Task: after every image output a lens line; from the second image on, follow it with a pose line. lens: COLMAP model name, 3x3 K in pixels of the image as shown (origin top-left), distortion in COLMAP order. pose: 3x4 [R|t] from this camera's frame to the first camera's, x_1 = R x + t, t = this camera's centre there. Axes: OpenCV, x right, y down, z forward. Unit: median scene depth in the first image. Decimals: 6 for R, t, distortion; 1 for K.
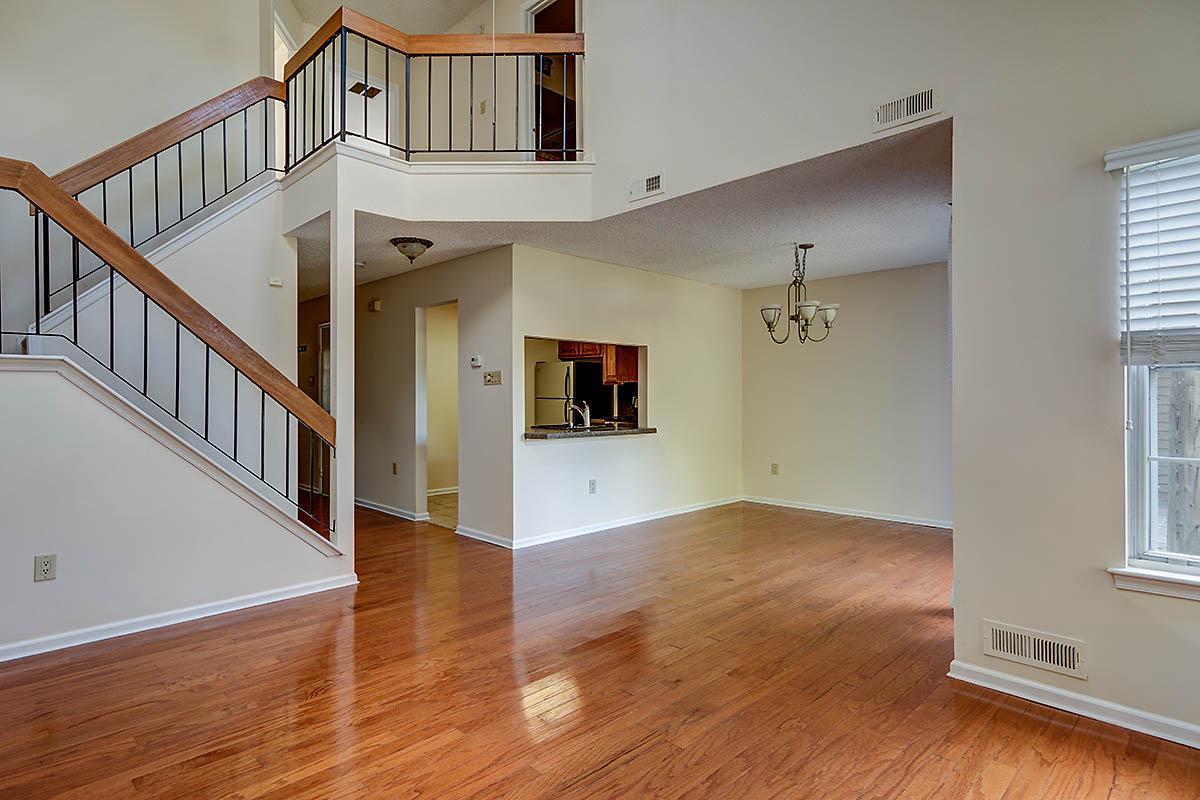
lens RADIAL K [[614.3, 0, 600.0], [0, 614.3, 400.0], [0, 0, 1]] dist [0.003587, 0.000415]
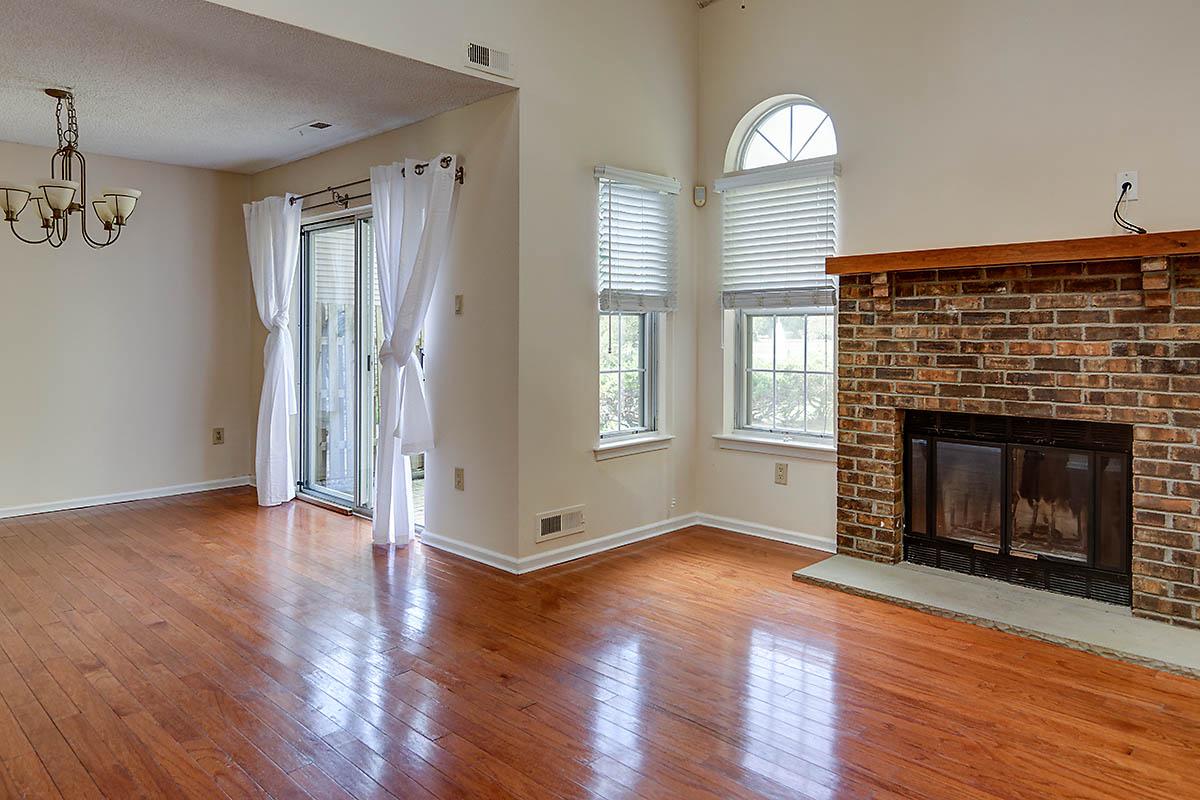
lens RADIAL K [[803.4, 0, 599.4], [0, 803.4, 339.2], [0, 0, 1]] dist [0.010261, -0.000634]
pose [[-0.015061, -0.013059, 0.999801, -0.922236], [-0.004875, 0.999904, 0.012986, -0.009602], [-0.999875, -0.004678, -0.015123, 0.865492]]
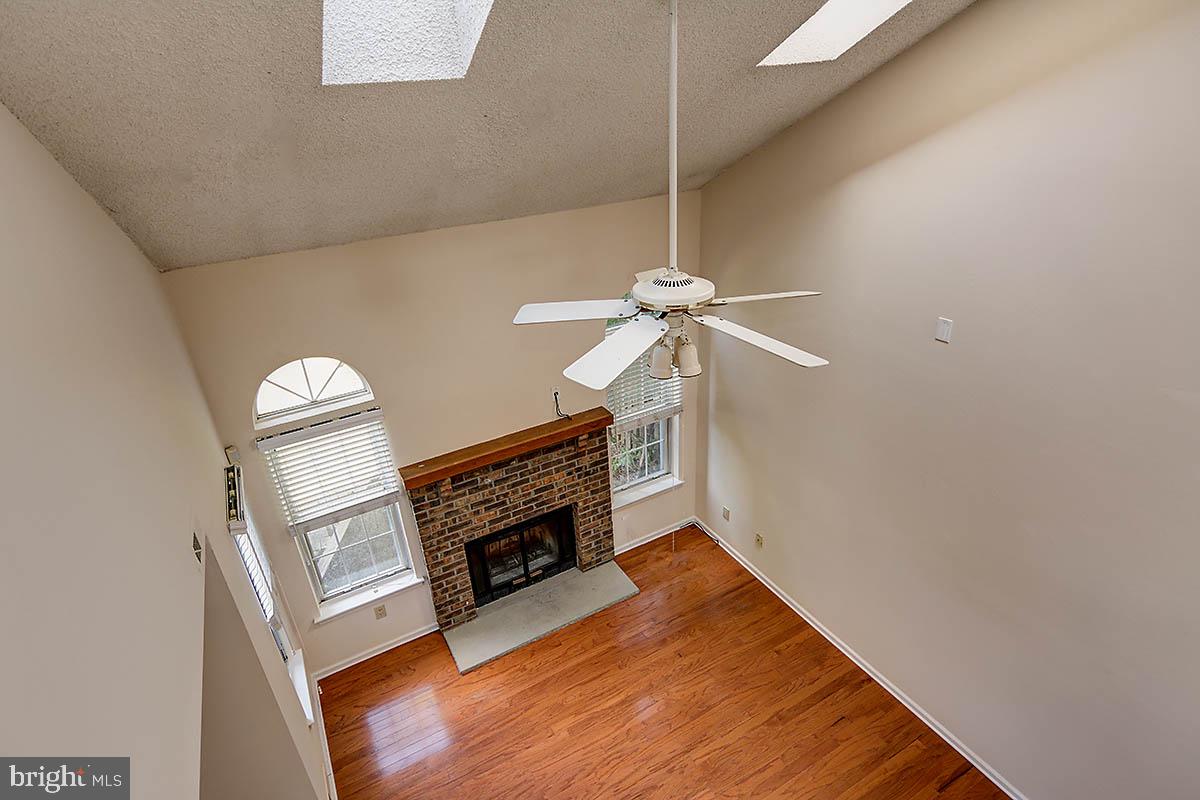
lens RADIAL K [[614.3, 0, 600.0], [0, 614.3, 400.0], [0, 0, 1]] dist [0.003587, 0.000415]
pose [[-0.960362, -0.074665, 0.268571, -0.272222], [0.054169, 0.895109, 0.442545, -1.020521], [-0.273443, 0.439552, -0.855584, 1.542845]]
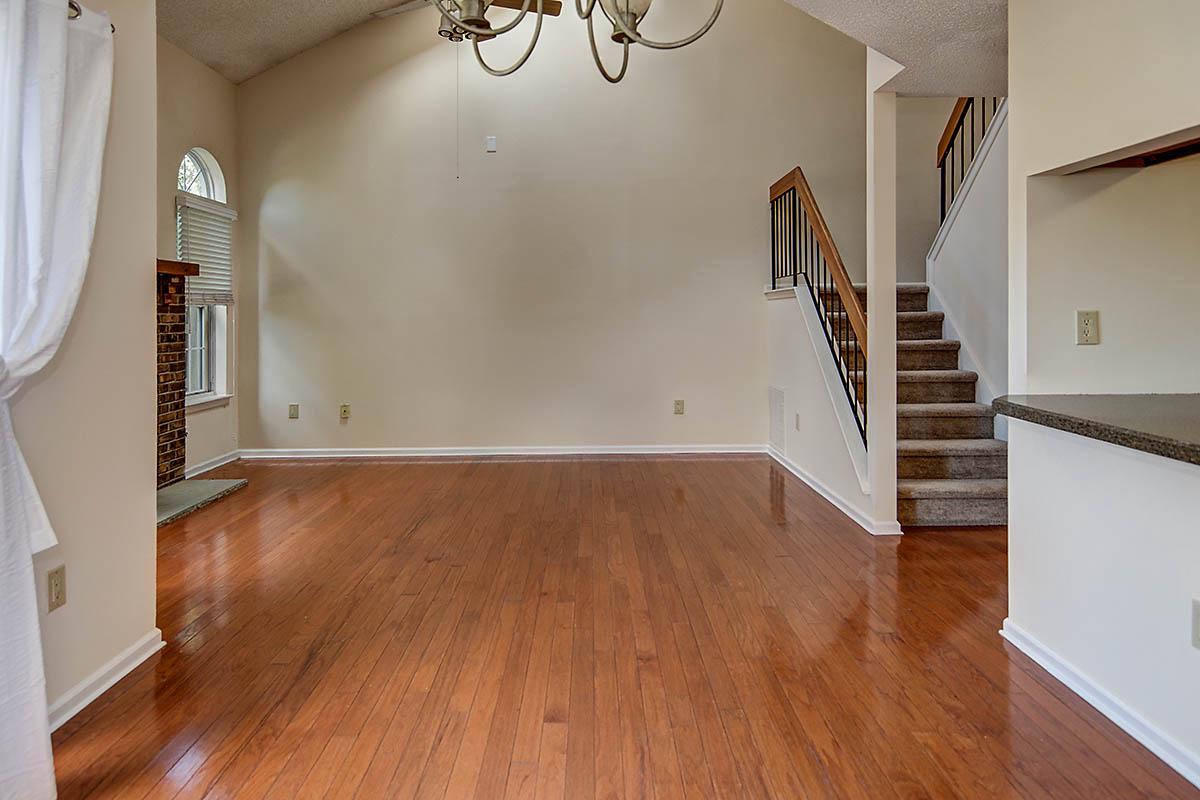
lens RADIAL K [[740.1, 0, 596.7], [0, 740.1, 312.9], [0, 0, 1]] dist [0.001708, 0.000537]
pose [[-0.692091, -0.002530, -0.721806, 0.889272], [0.002961, 0.999975, -0.006345, -0.006886], [0.721804, -0.006528, -0.692066, 2.132601]]
